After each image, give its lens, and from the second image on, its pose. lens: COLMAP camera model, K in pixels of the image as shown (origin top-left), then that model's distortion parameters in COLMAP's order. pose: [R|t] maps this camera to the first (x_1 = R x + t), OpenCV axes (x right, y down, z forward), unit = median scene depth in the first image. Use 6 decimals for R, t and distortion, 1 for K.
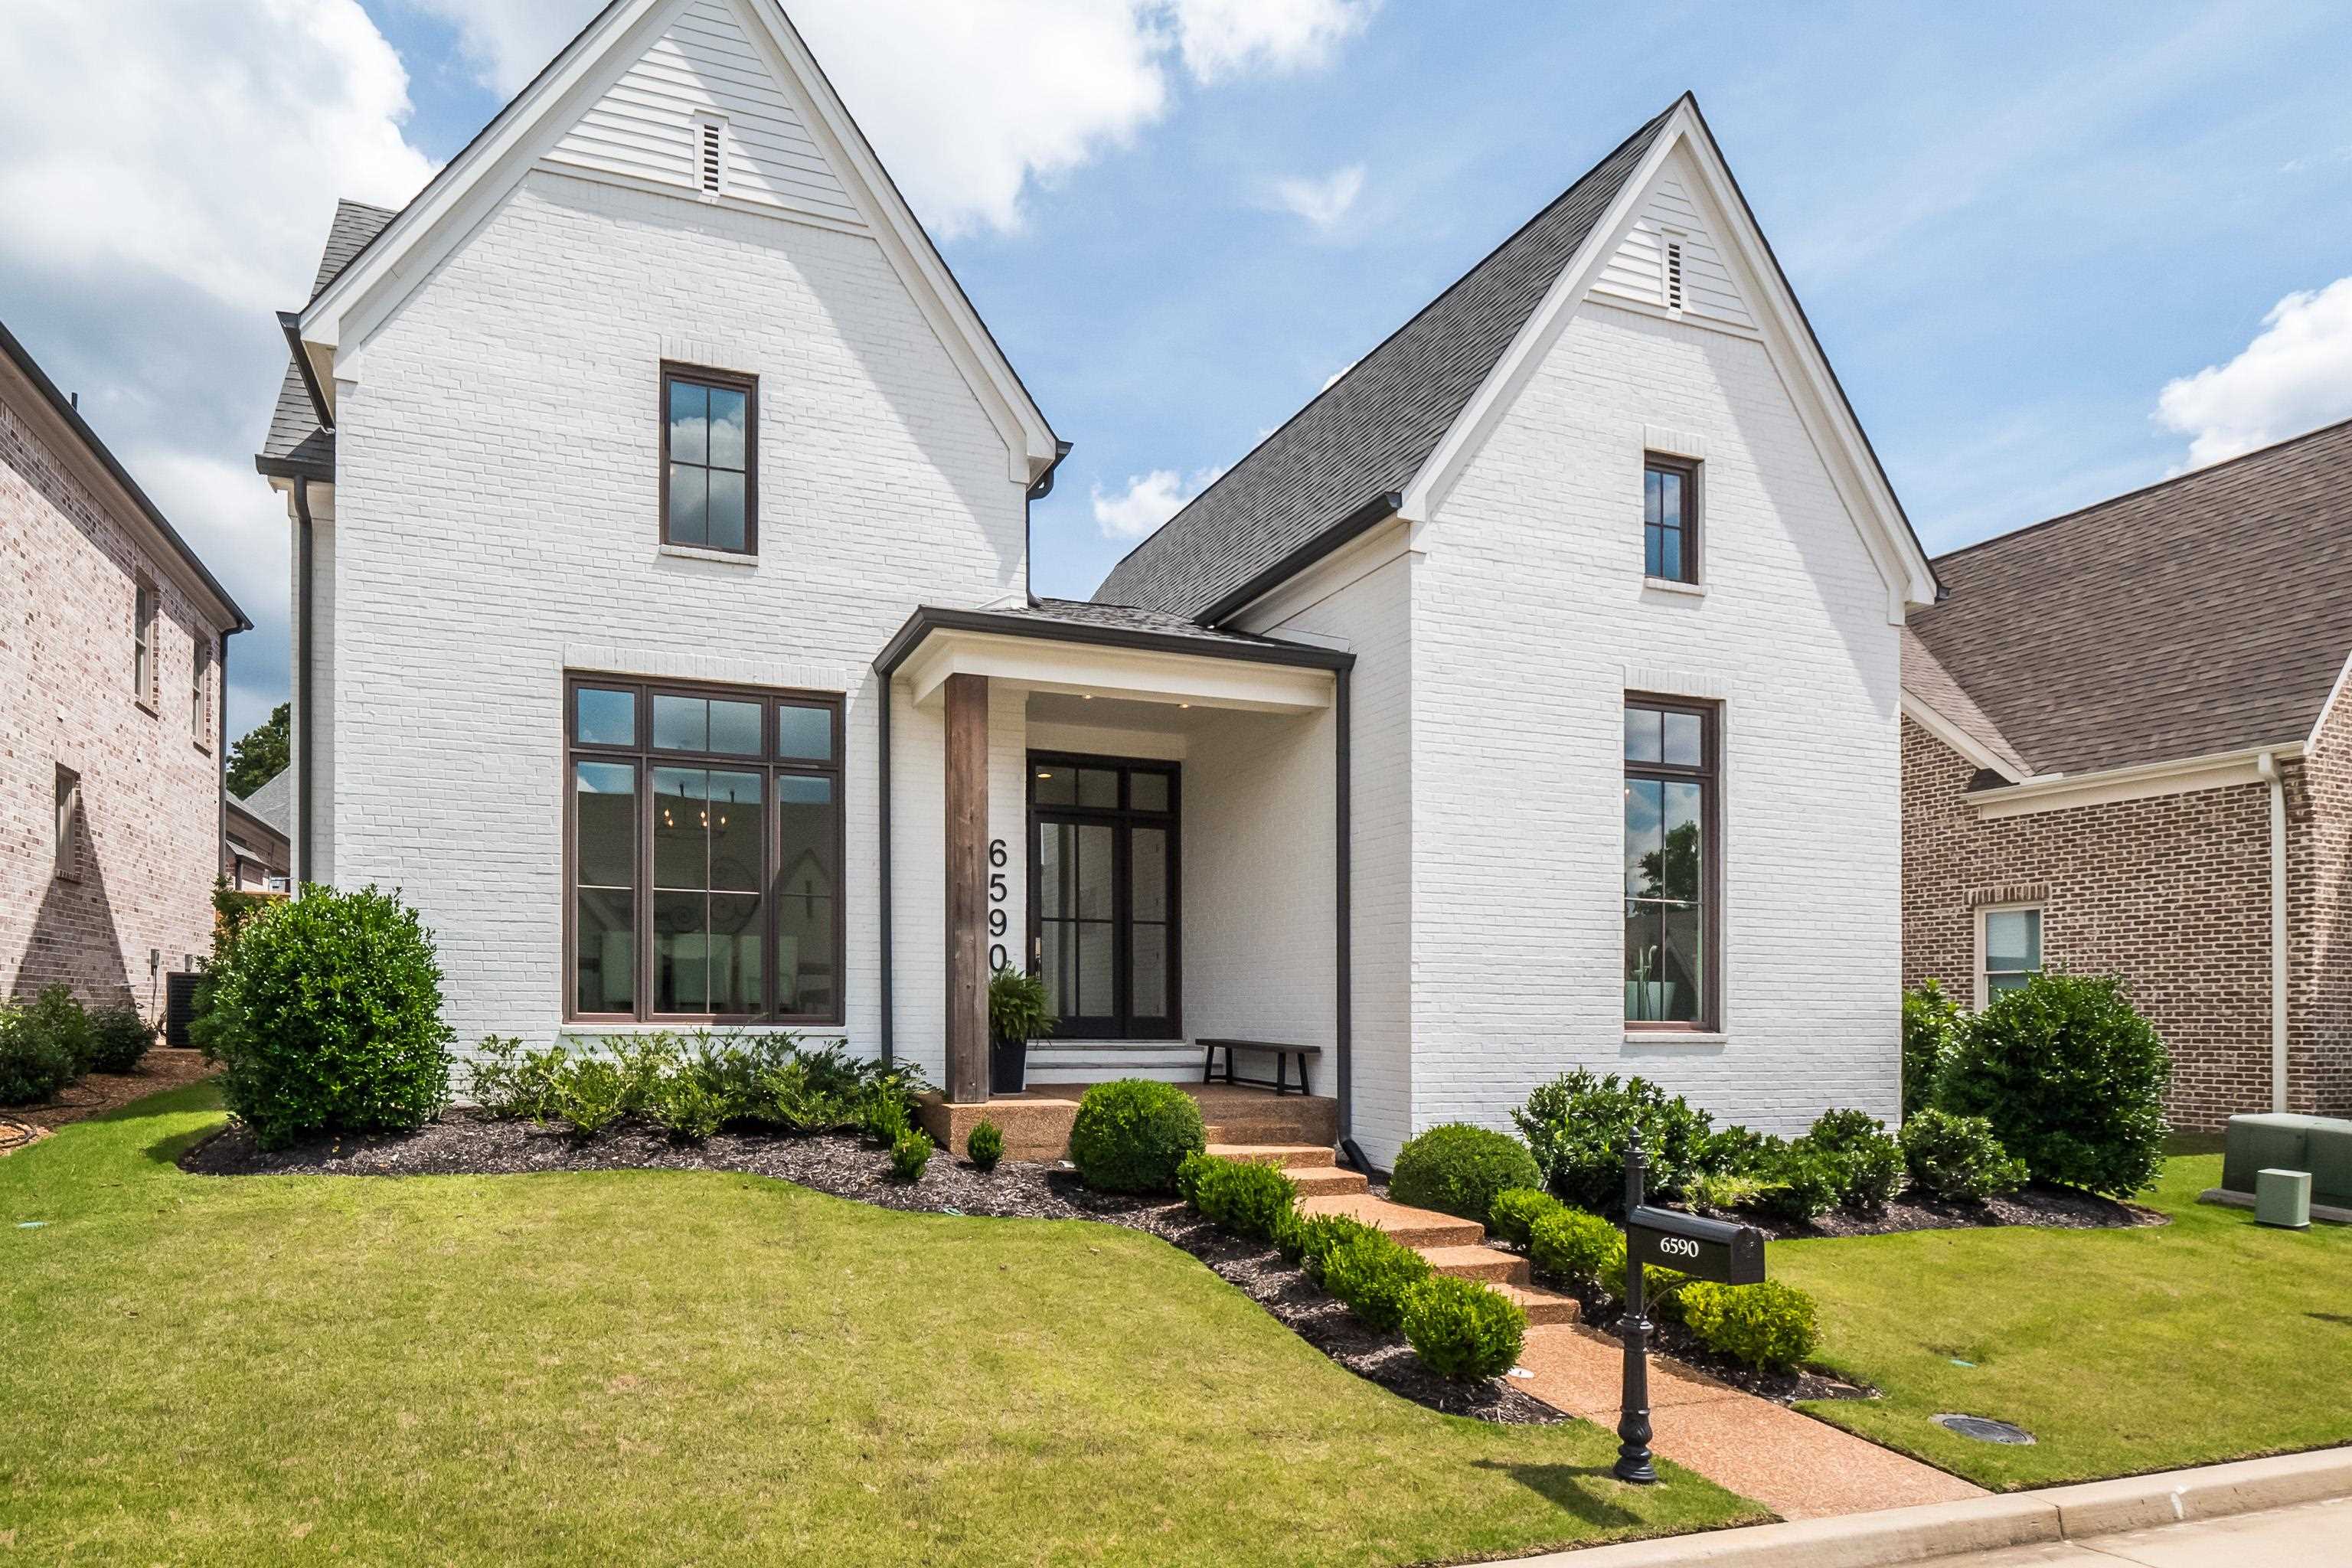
lens RADIAL K [[1112.8, 0, 1174.8], [0, 1112.8, 765.0], [0, 0, 1]] dist [-0.003254, -0.000485]
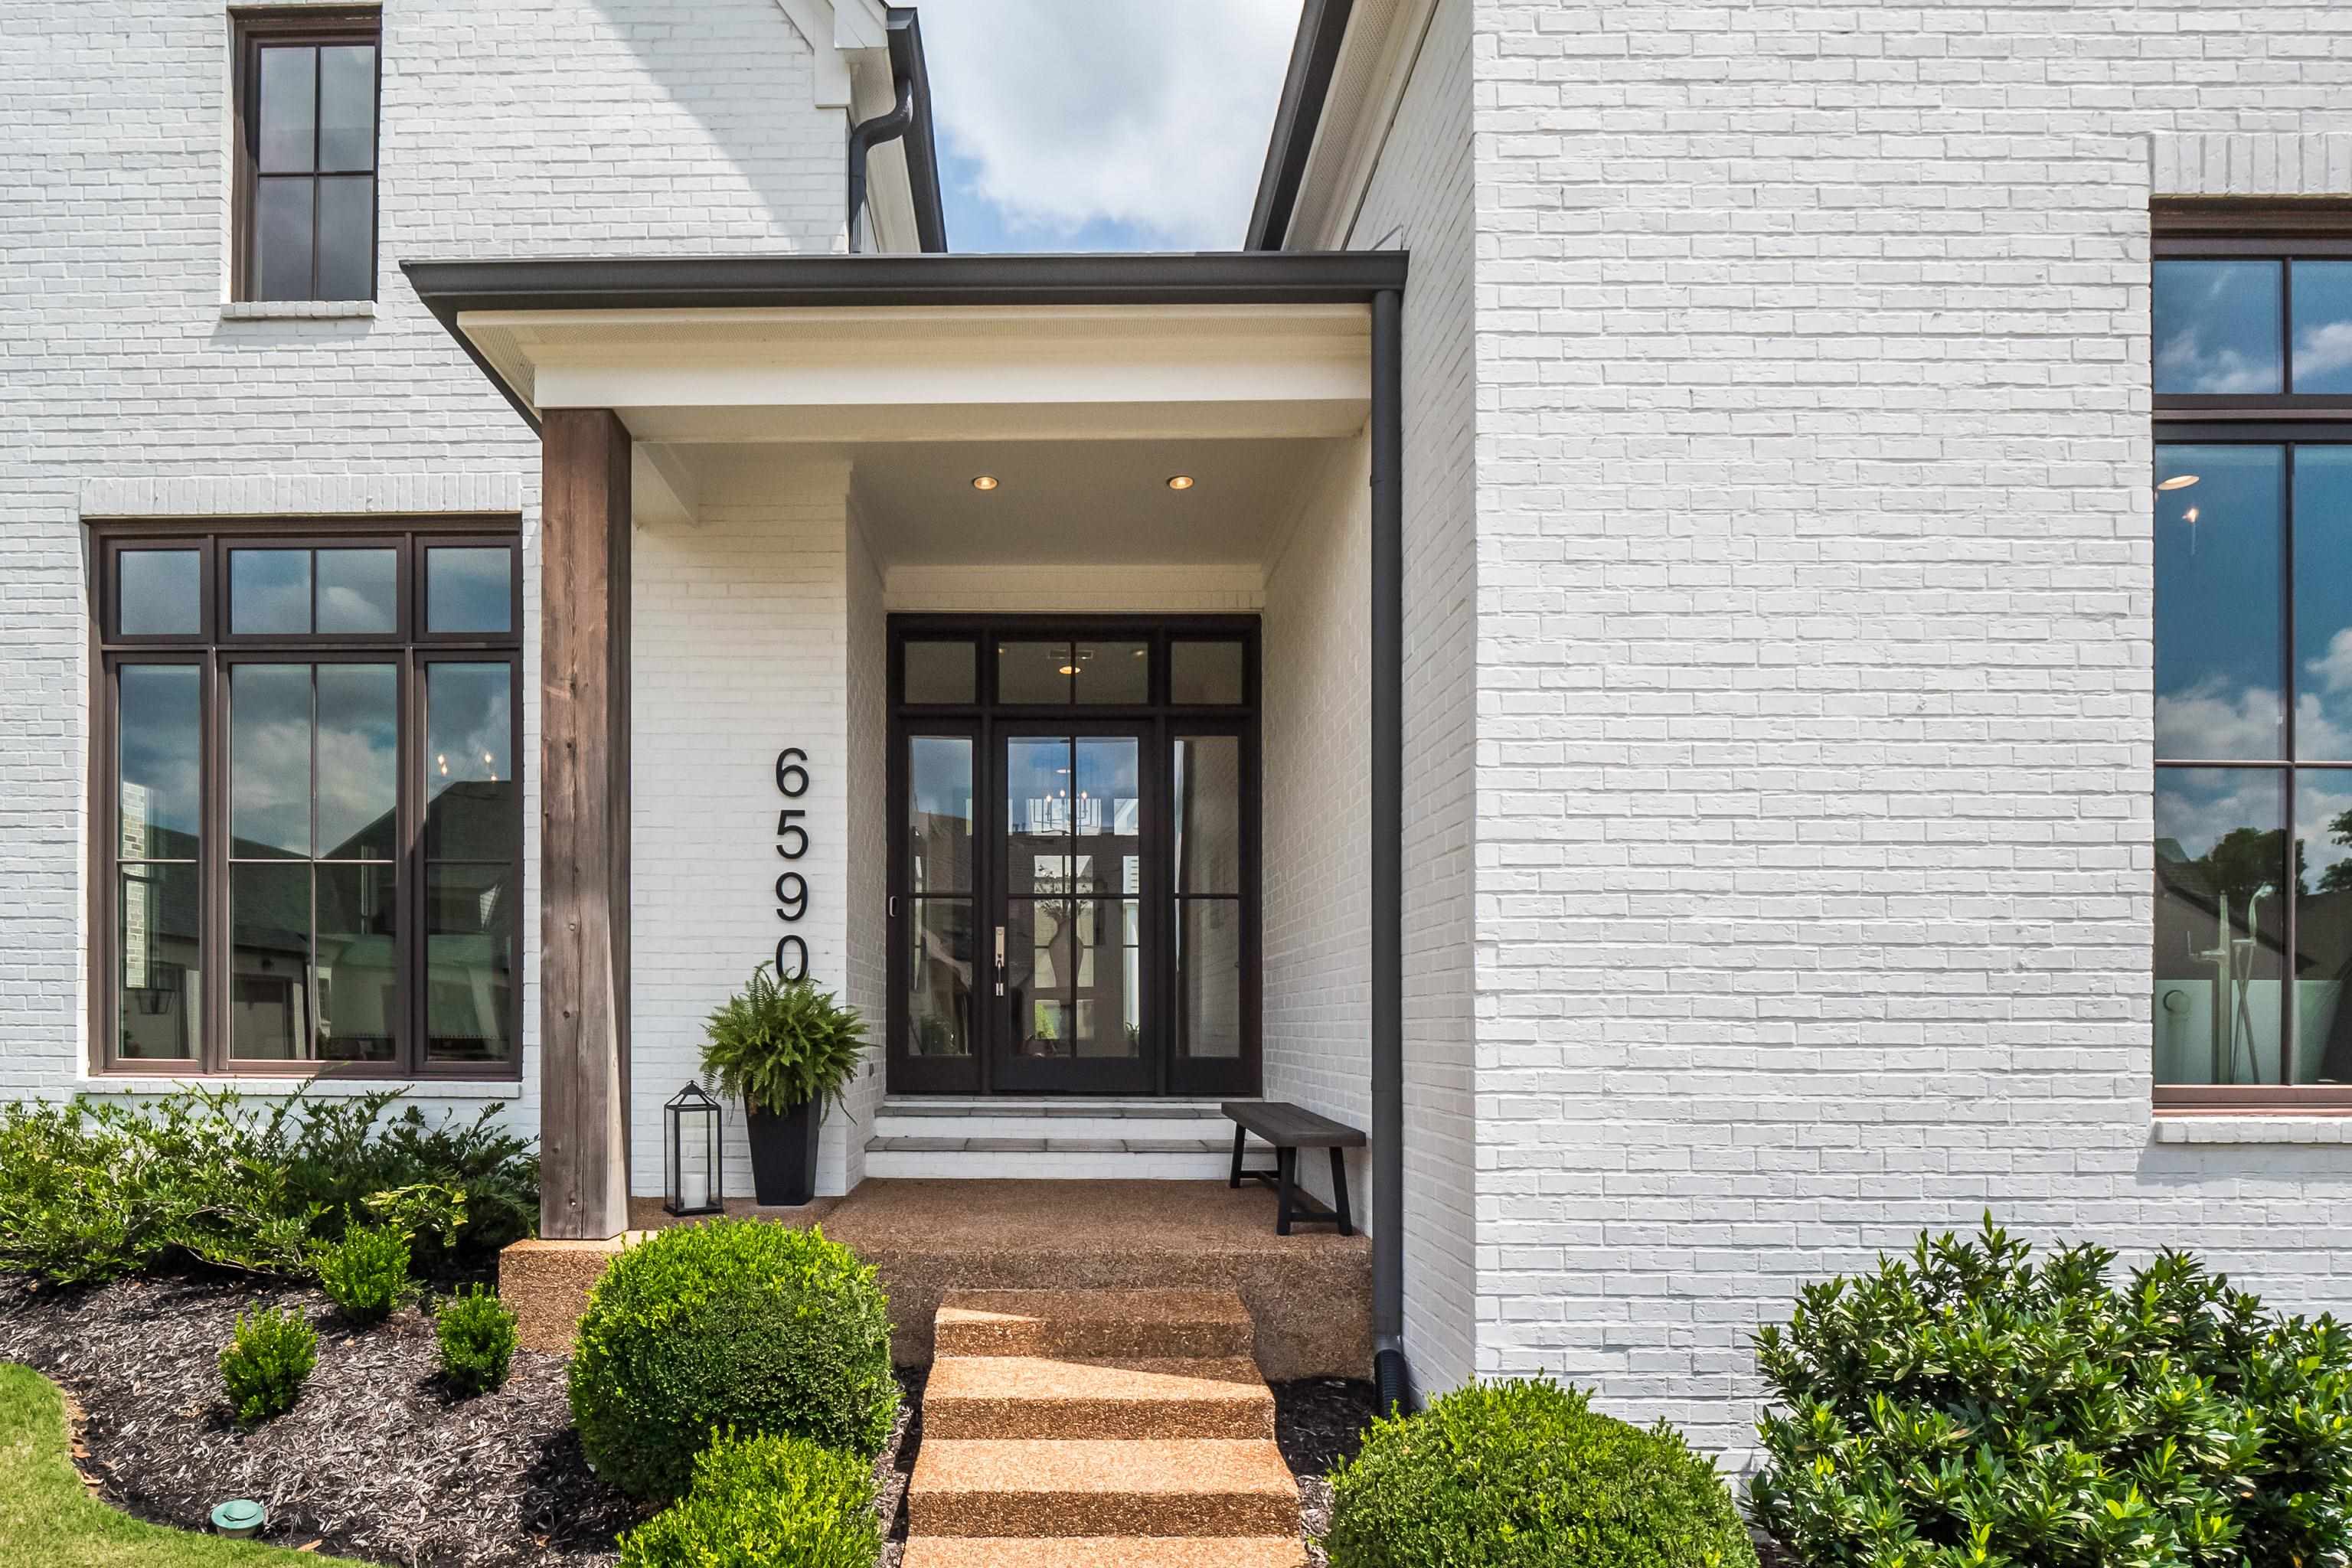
lens RADIAL K [[1245.1, 0, 1184.4], [0, 1245.1, 875.3], [0, 0, 1]] dist [-0.017183, 0.000347]
pose [[0.933040, -0.047943, -0.356563, 0.256748], [0.081760, 0.993406, 0.080374, 0.102905], [0.350358, -0.104144, 0.930808, 0.522155]]
